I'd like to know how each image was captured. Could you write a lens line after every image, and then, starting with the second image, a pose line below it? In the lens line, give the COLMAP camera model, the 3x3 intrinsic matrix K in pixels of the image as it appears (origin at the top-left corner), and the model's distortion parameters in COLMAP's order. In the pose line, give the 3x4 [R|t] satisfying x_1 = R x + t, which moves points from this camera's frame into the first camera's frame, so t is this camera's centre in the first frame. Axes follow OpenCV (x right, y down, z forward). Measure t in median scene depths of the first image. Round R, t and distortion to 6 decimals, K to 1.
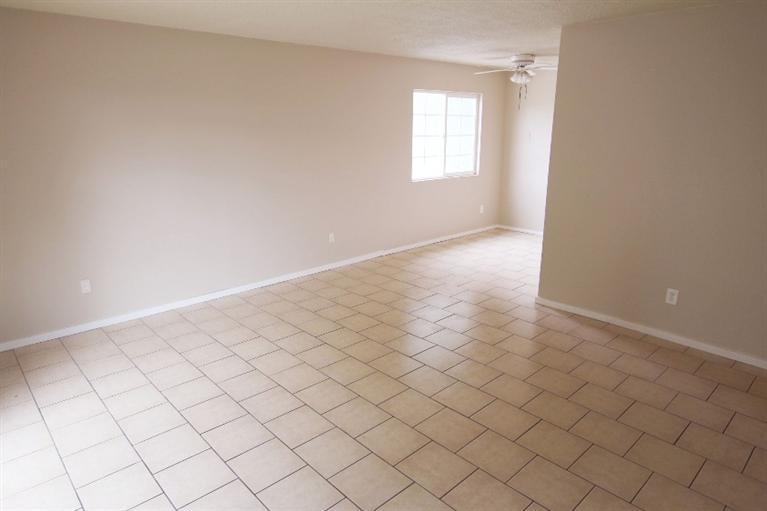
lens RADIAL K [[486.7, 0, 383.4], [0, 486.7, 255.7], [0, 0, 1]] dist [-0.004878, -0.000412]
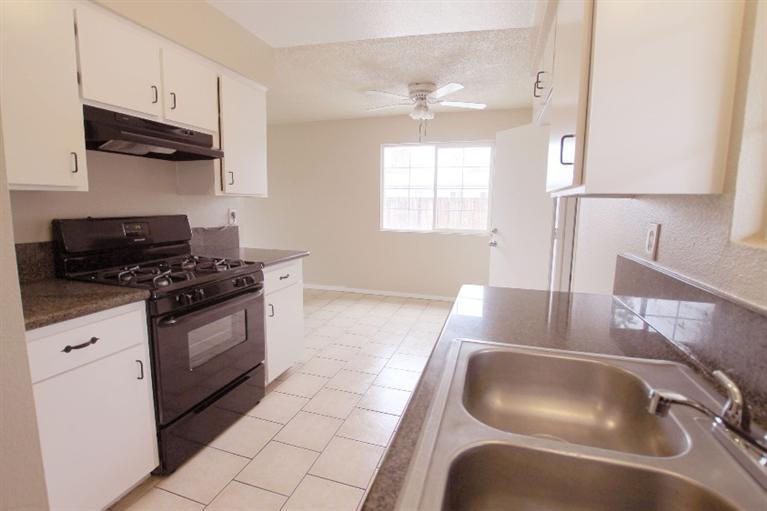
lens RADIAL K [[359.1, 0, 379.3], [0, 359.1, 252.1], [0, 0, 1]] dist [-0.001237, -0.000120]
pose [[0.486044, 0.112506, -0.866662, 0.709402], [-0.236587, 0.971588, -0.006556, -0.098707], [0.841301, 0.208228, 0.498852, 0.599646]]
